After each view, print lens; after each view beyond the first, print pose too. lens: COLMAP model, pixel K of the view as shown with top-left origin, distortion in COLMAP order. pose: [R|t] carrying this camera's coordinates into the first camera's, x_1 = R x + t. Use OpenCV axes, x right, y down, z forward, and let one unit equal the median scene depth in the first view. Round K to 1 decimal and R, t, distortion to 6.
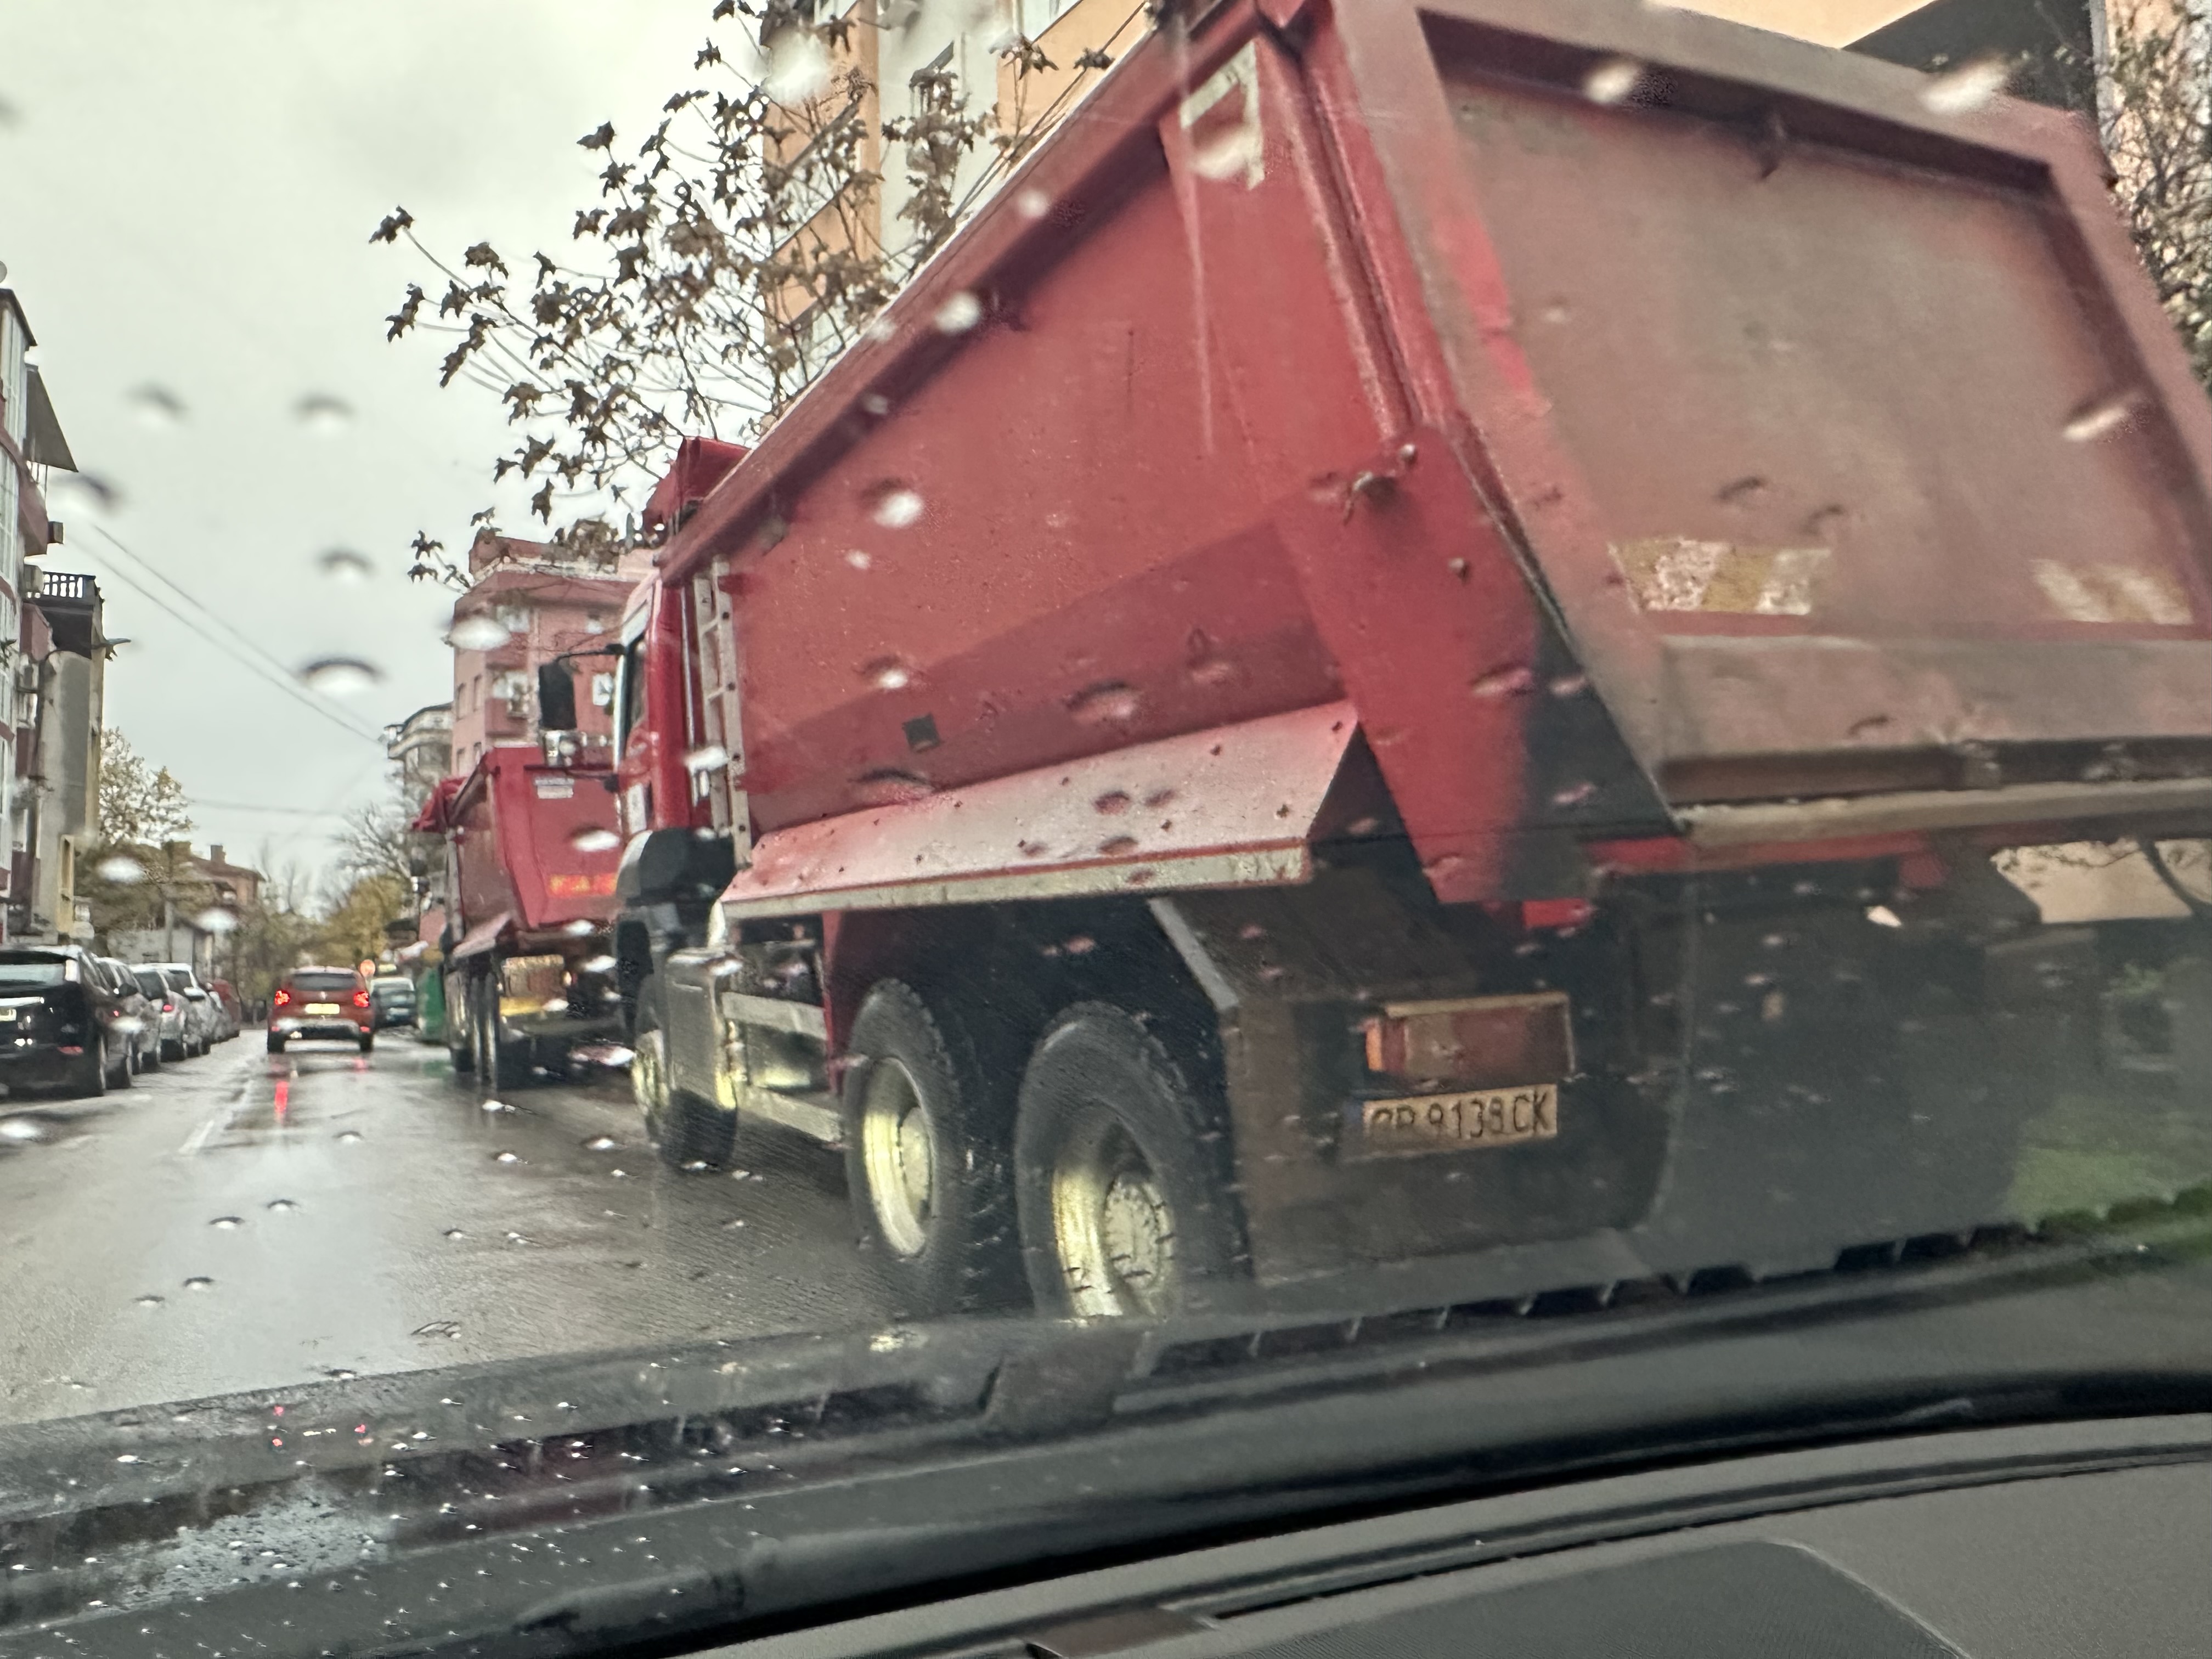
lens RADIAL K [[1512.9, 0, 1094.0], [0, 1512.9, 839.8], [0, 0, 1]] dist [0.006586, -0.010903]
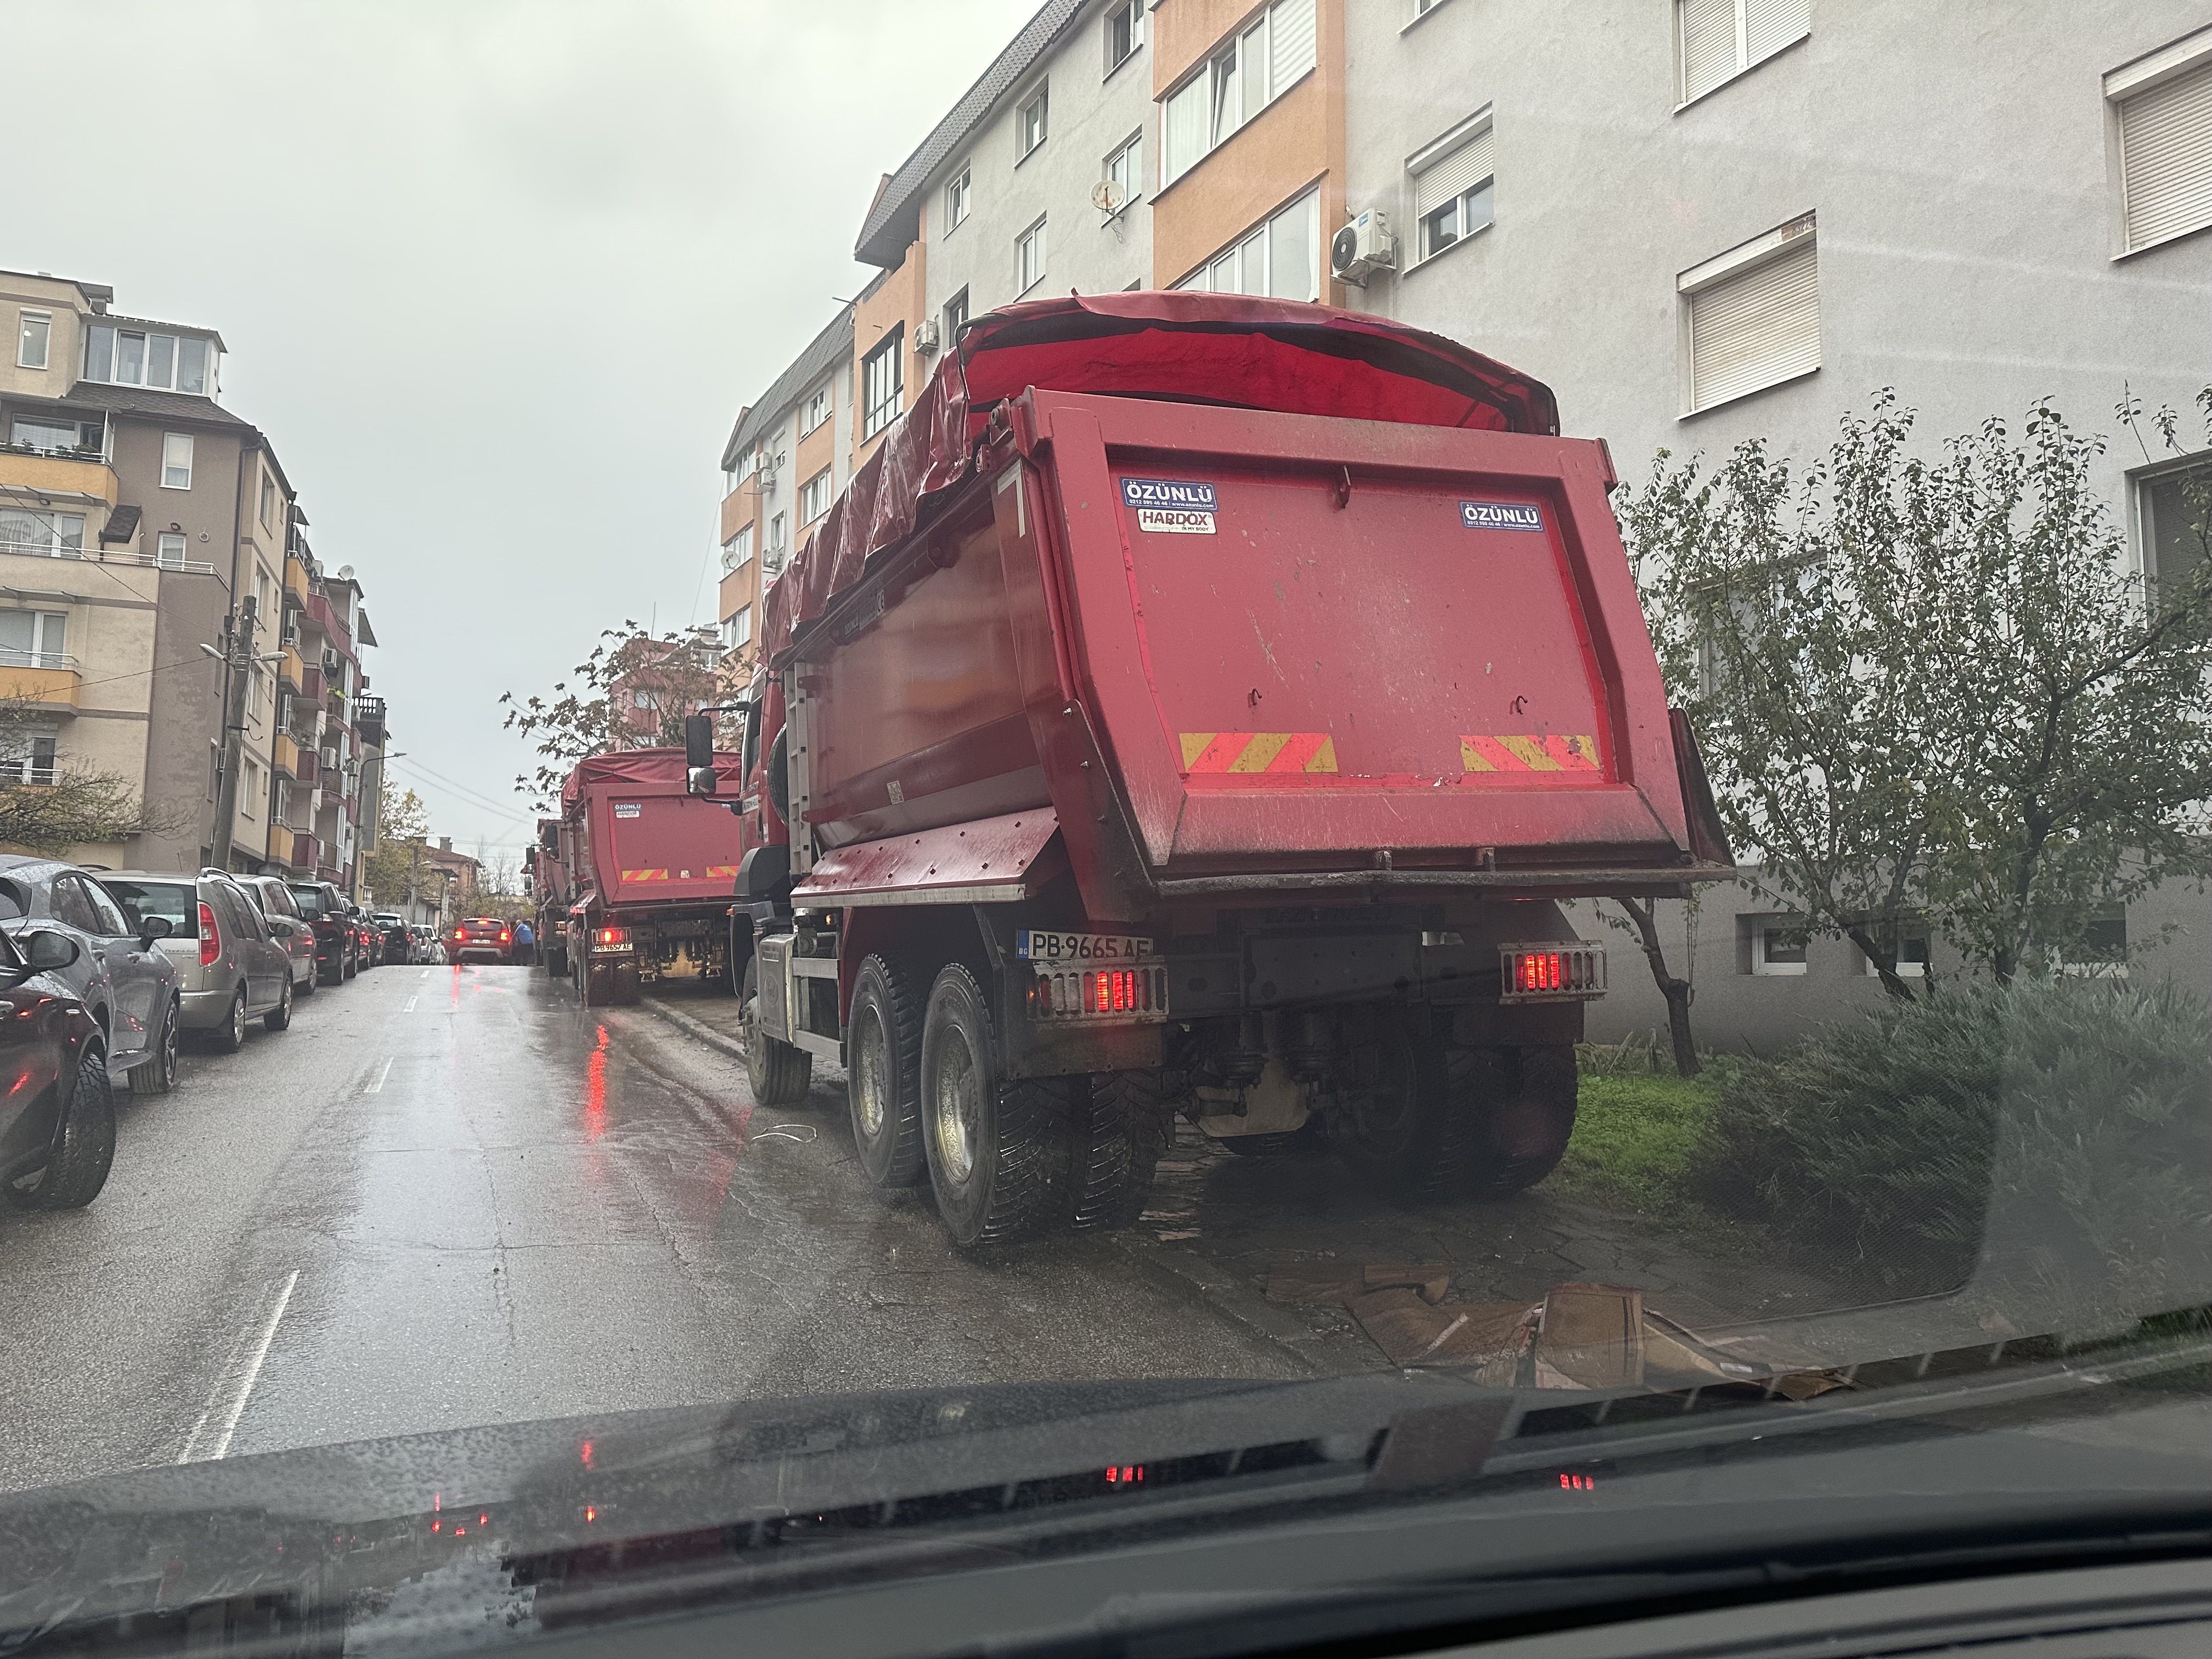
lens RADIAL K [[1512.9, 0, 1126.1], [0, 1512.9, 865.9], [0, 0, 1]] dist [0.006586, -0.010903]
pose [[0.994196, 0.035971, -0.101394, 0.182161], [-0.034560, 0.999280, 0.015642, -0.021169], [0.101883, -0.012047, 0.994723, -0.327012]]
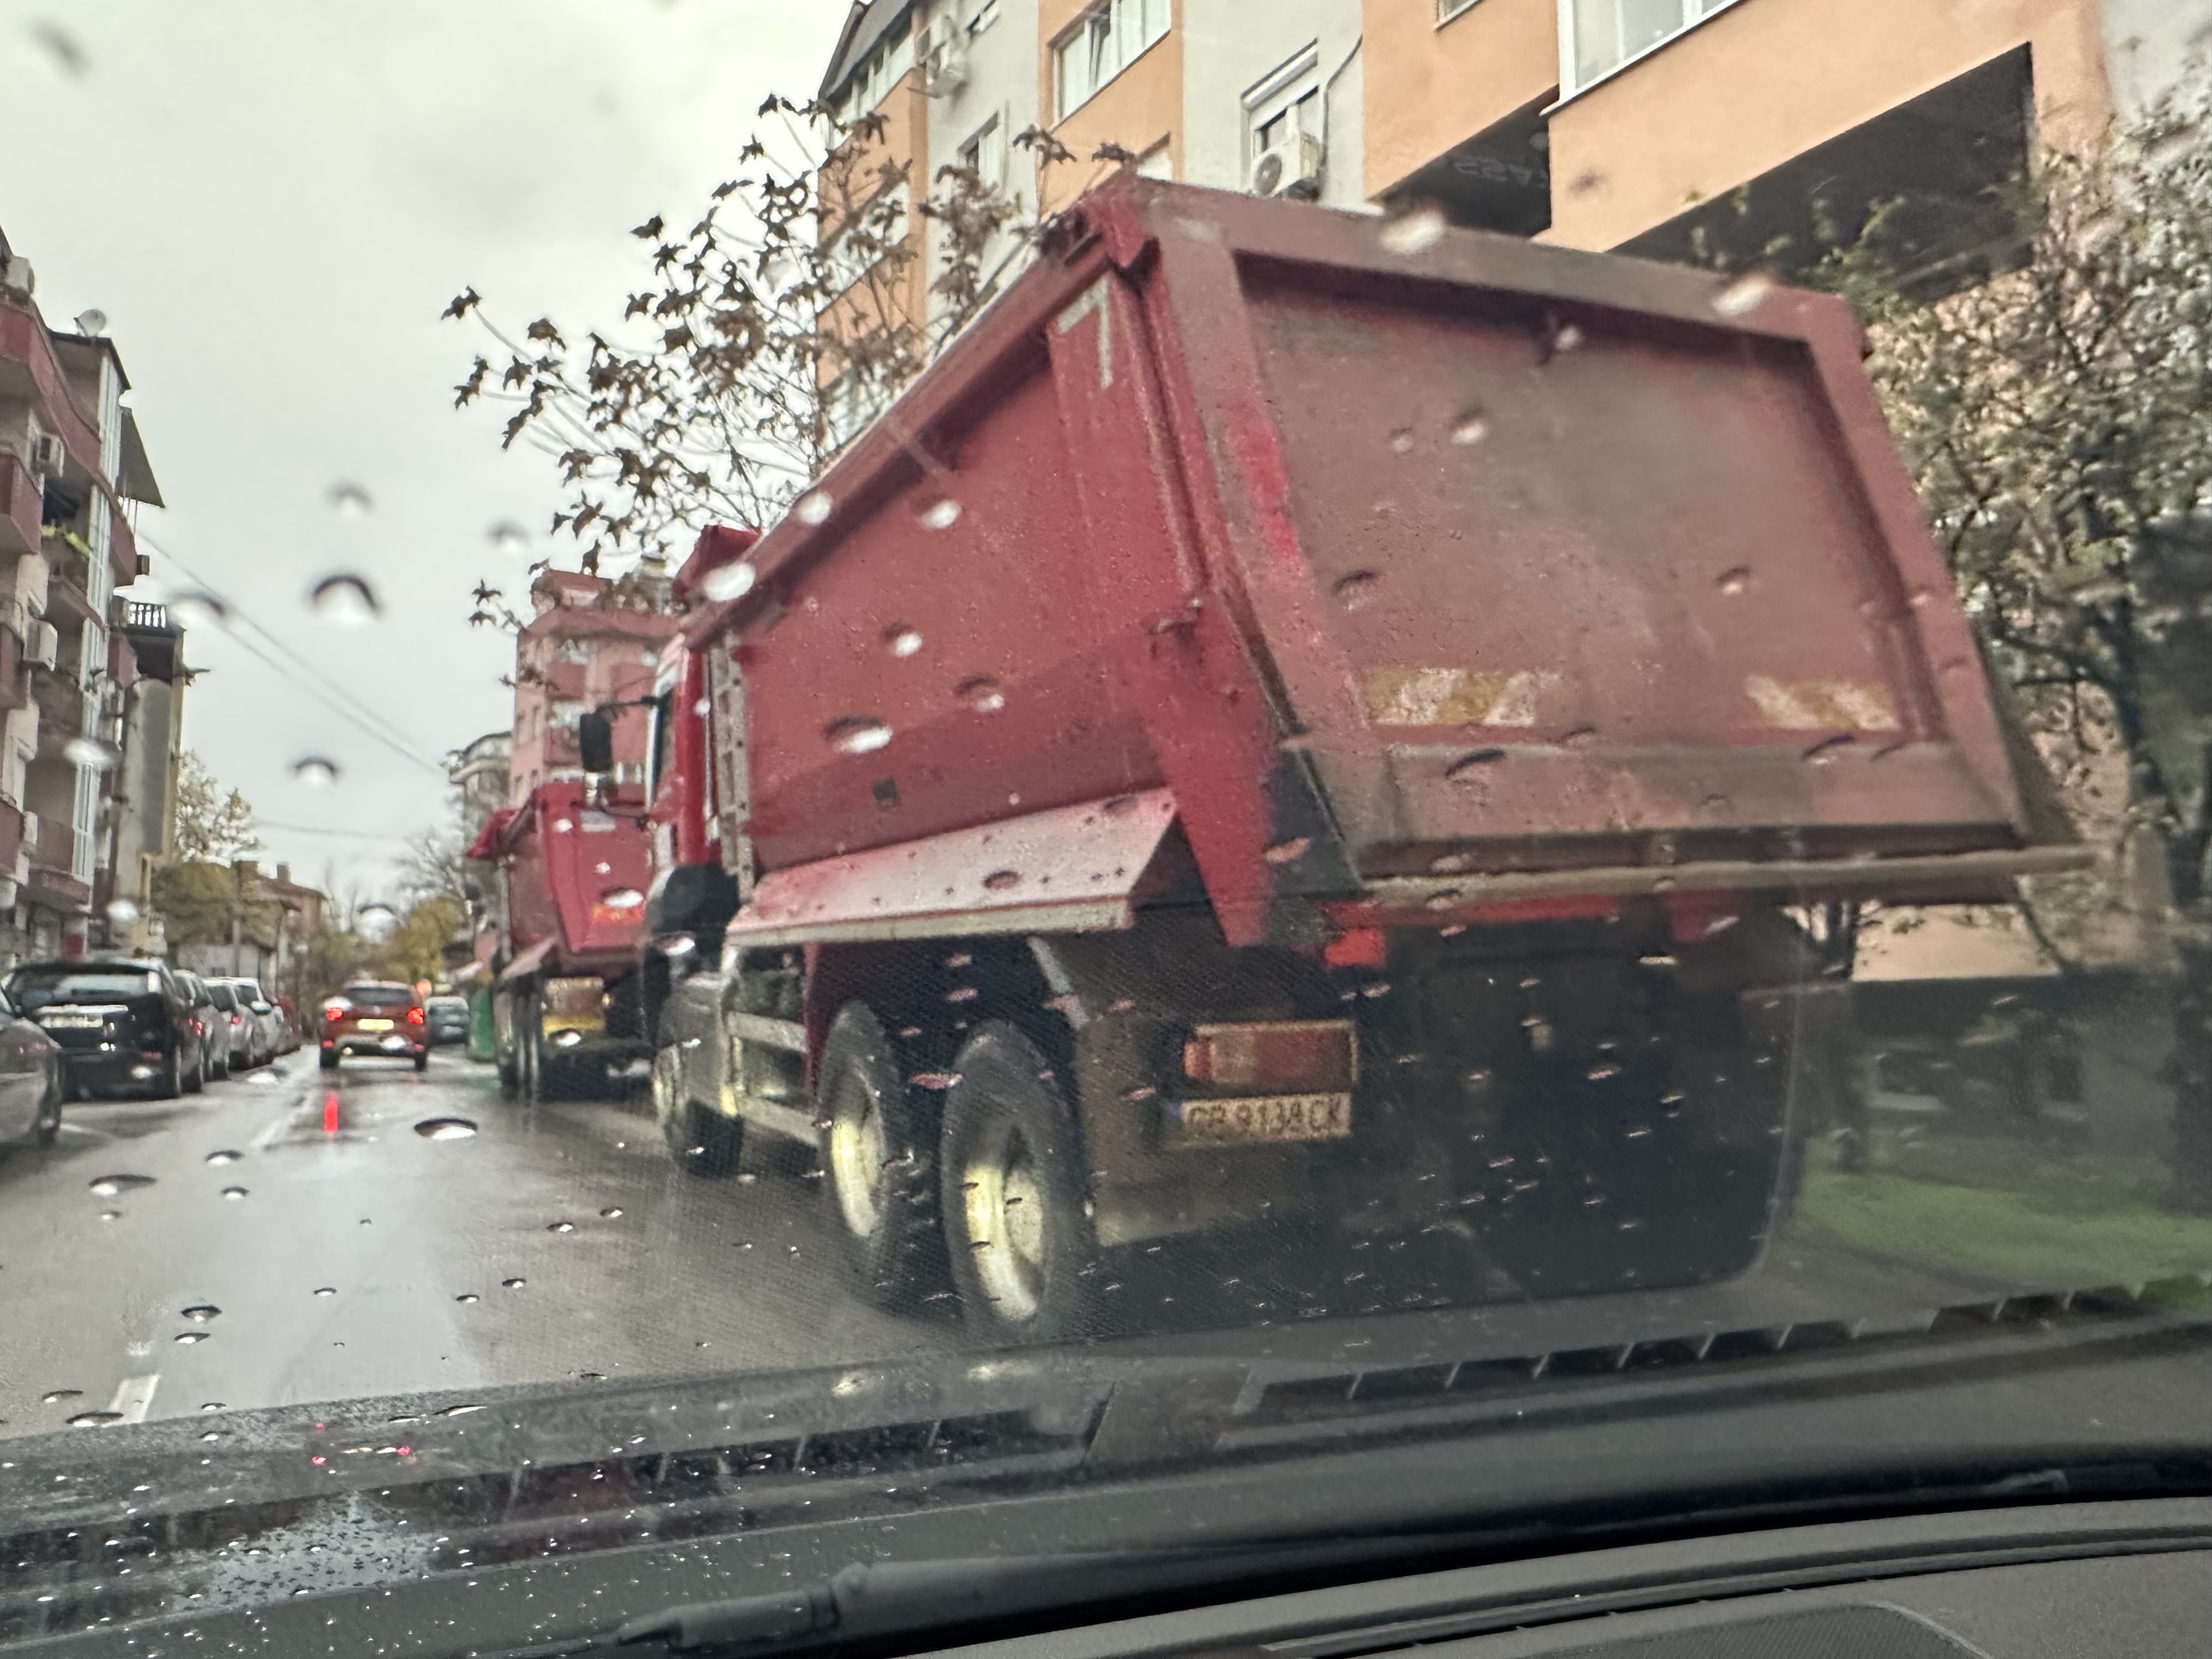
lens RADIAL K [[1512.9, 0, 1085.6], [0, 1512.9, 848.0], [0, 0, 1]] dist [0.006586, -0.010903]
pose [[0.999104, 0.018657, -0.037978, 0.054123], [-0.019336, 0.999658, -0.017603, -0.006114], [0.037636, 0.018322, 0.999124, -0.104296]]
